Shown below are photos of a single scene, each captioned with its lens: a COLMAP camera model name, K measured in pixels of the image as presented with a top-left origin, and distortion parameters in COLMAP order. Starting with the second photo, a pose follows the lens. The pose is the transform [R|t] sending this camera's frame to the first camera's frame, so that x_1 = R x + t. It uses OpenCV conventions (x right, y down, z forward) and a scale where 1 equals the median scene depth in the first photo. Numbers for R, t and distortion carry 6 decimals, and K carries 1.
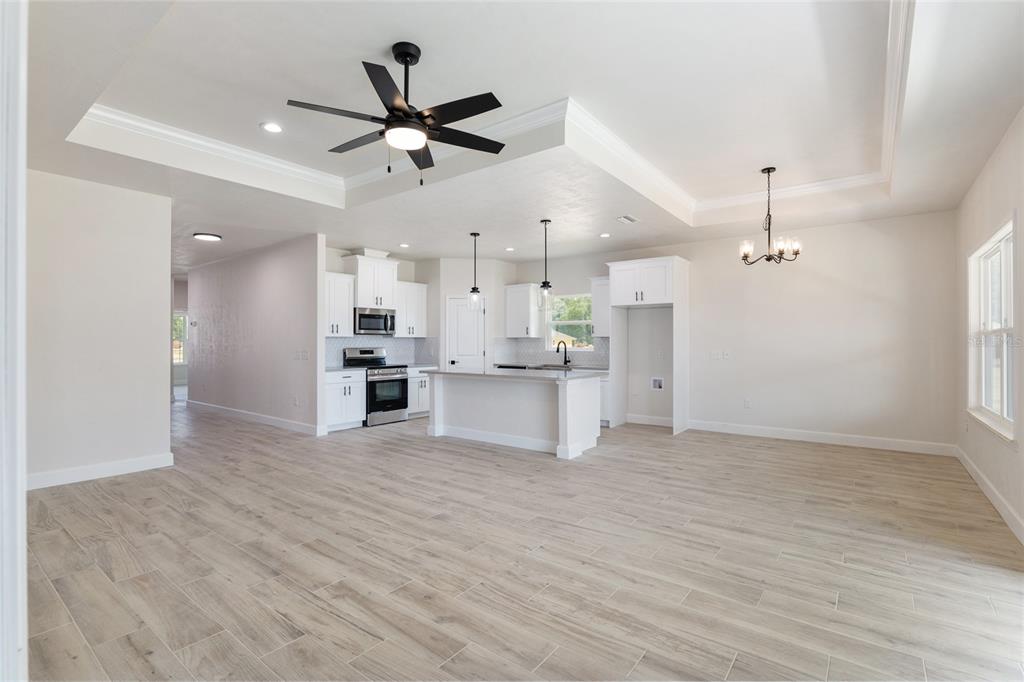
lens RADIAL K [[480.6, 0, 508.9], [0, 480.6, 343.6], [0, 0, 1]] dist [-0.021306, 0.001246]
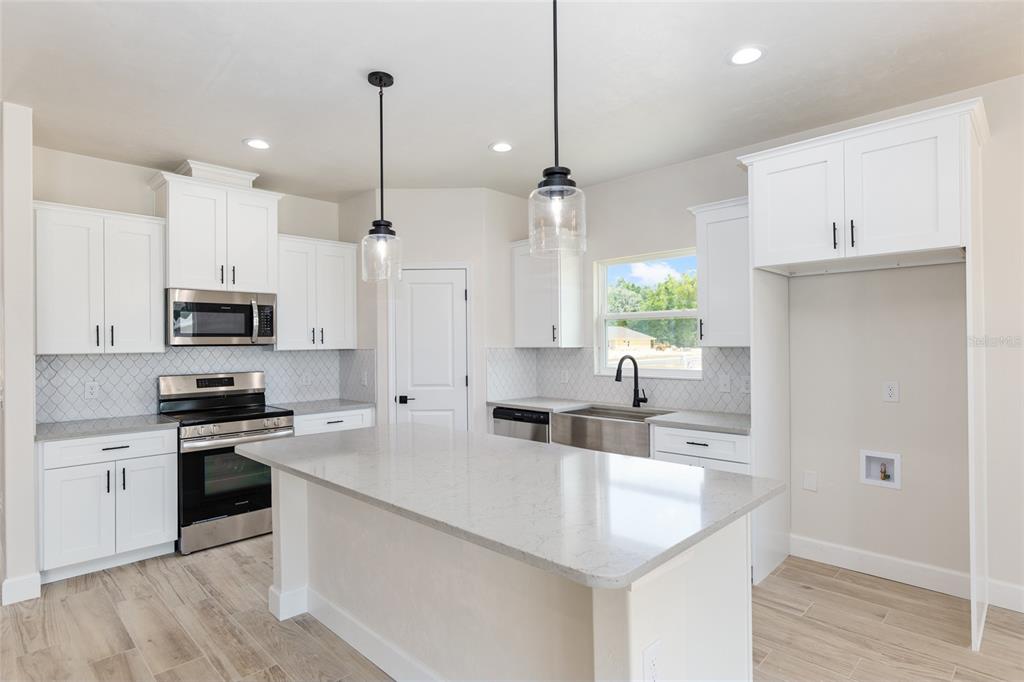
lens RADIAL K [[533.5, 0, 513.5], [0, 533.5, 342.0], [0, 0, 1]] dist [-0.000213, 0.000206]
pose [[0.992660, -0.010489, -0.120485, 0.088341], [0.010047, 0.999940, -0.004273, -0.023130], [0.120523, 0.003031, 0.992706, 0.671621]]
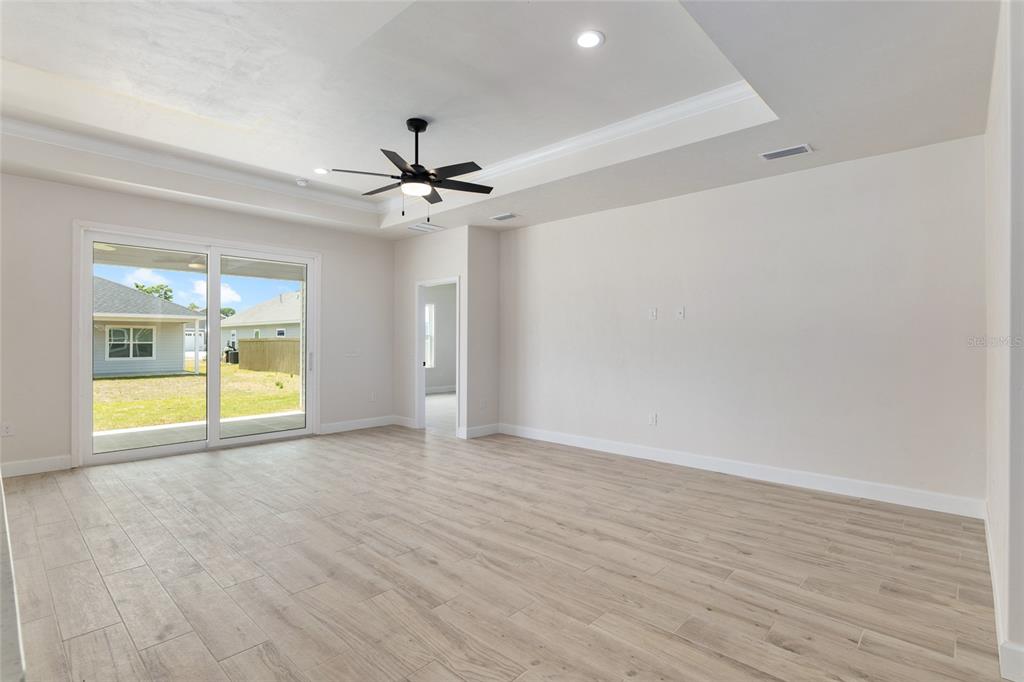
lens RADIAL K [[495.1, 0, 518.3], [0, 495.1, 341.2], [0, 0, 1]] dist [-0.013378, 0.000335]
pose [[-0.997547, -0.003163, 0.069931, -0.302826], [-0.002936, 0.999990, 0.003345, -0.003389], [-0.069941, 0.003132, -0.997546, 1.188084]]
